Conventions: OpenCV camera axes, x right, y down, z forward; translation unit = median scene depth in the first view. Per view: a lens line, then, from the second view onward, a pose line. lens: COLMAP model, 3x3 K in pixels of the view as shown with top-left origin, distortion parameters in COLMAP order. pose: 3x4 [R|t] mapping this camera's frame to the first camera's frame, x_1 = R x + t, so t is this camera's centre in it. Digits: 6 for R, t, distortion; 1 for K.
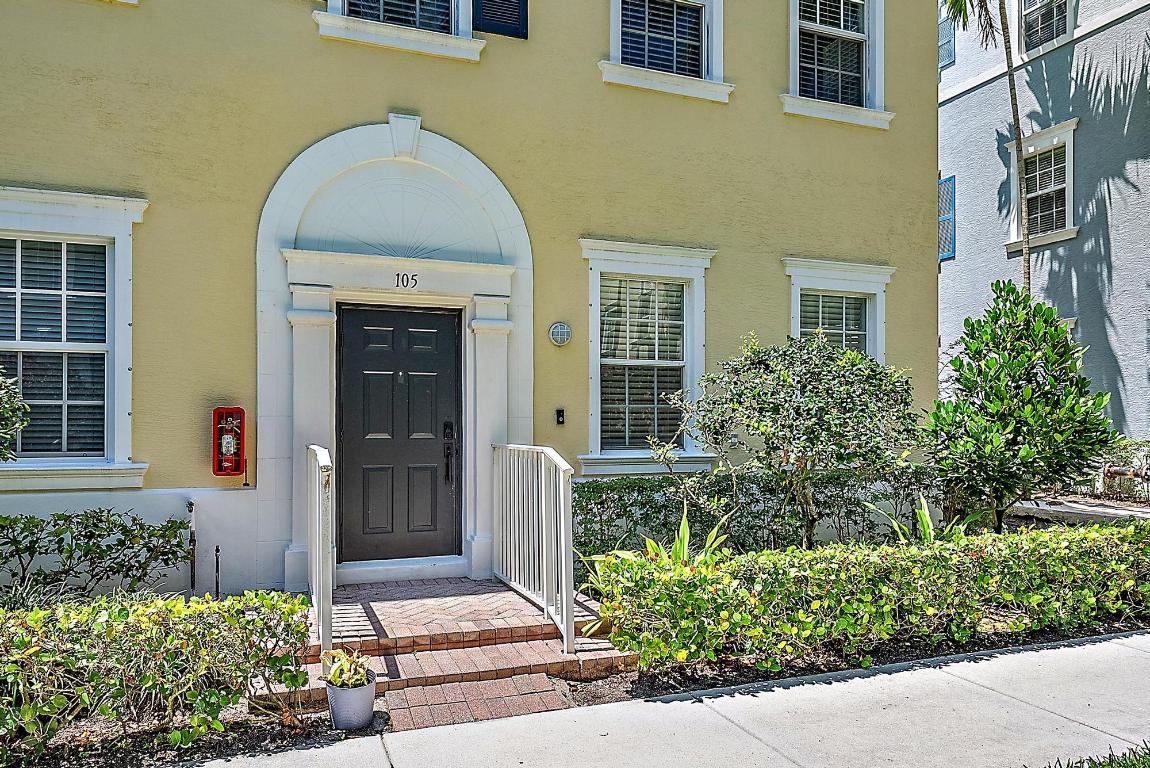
lens RADIAL K [[792.8, 0, 567.6], [0, 792.8, 420.1], [0, 0, 1]] dist [-0.005170, 0.001244]
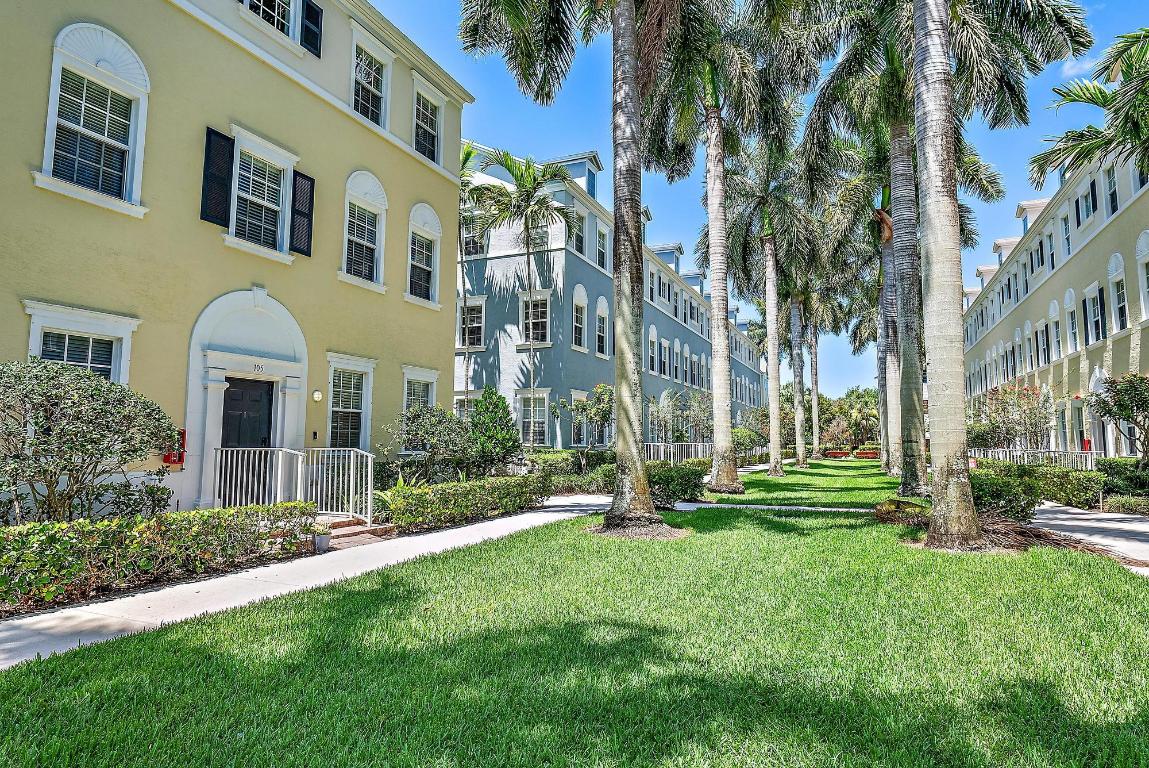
lens RADIAL K [[626.5, 0, 577.0], [0, 626.5, 383.0], [0, 0, 1]] dist [-0.003340, -0.002485]
pose [[0.705475, 0.069400, 0.705328, -0.763763], [-0.007296, 0.995853, -0.090689, 0.003213], [-0.708697, 0.058833, 0.703056, -0.724684]]
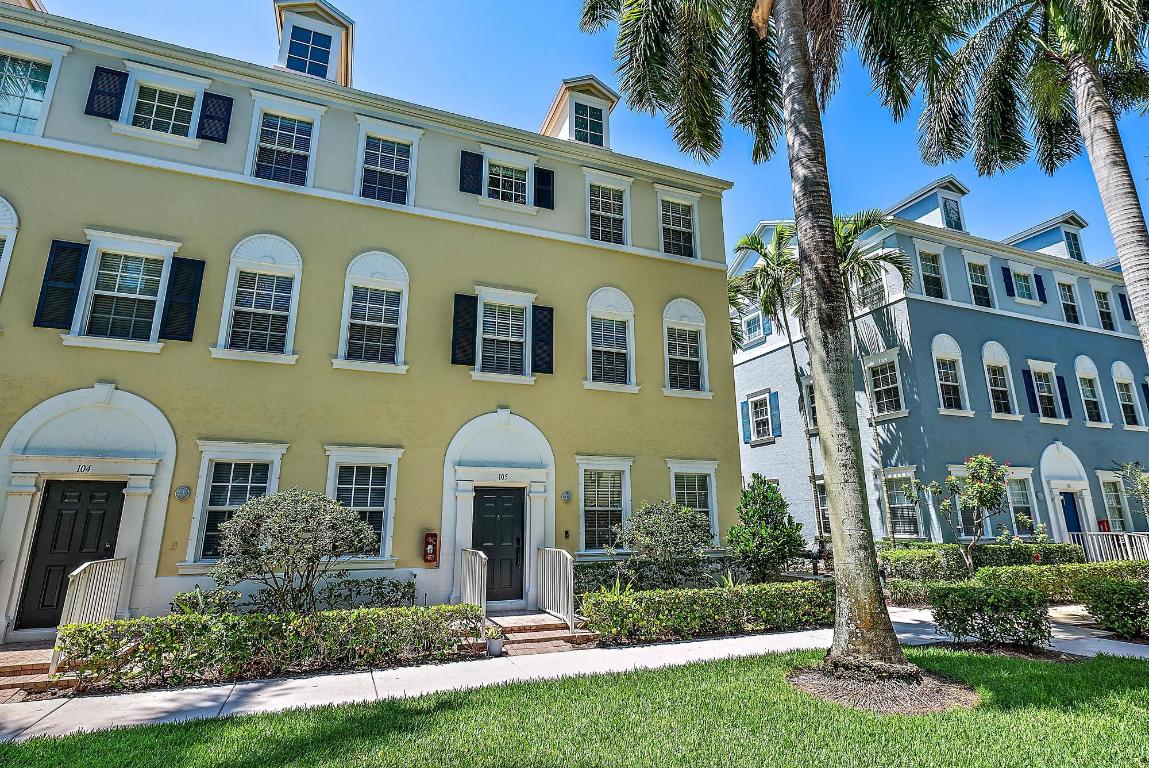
lens RADIAL K [[567.9, 0, 575.7], [0, 567.9, 380.3], [0, 0, 1]] dist [-0.002880, -0.000710]
pose [[0.999839, -0.001674, 0.017888, -0.013621], [0.005929, 0.970614, -0.240567, -0.045489], [-0.016960, 0.240634, 0.970468, -0.748009]]
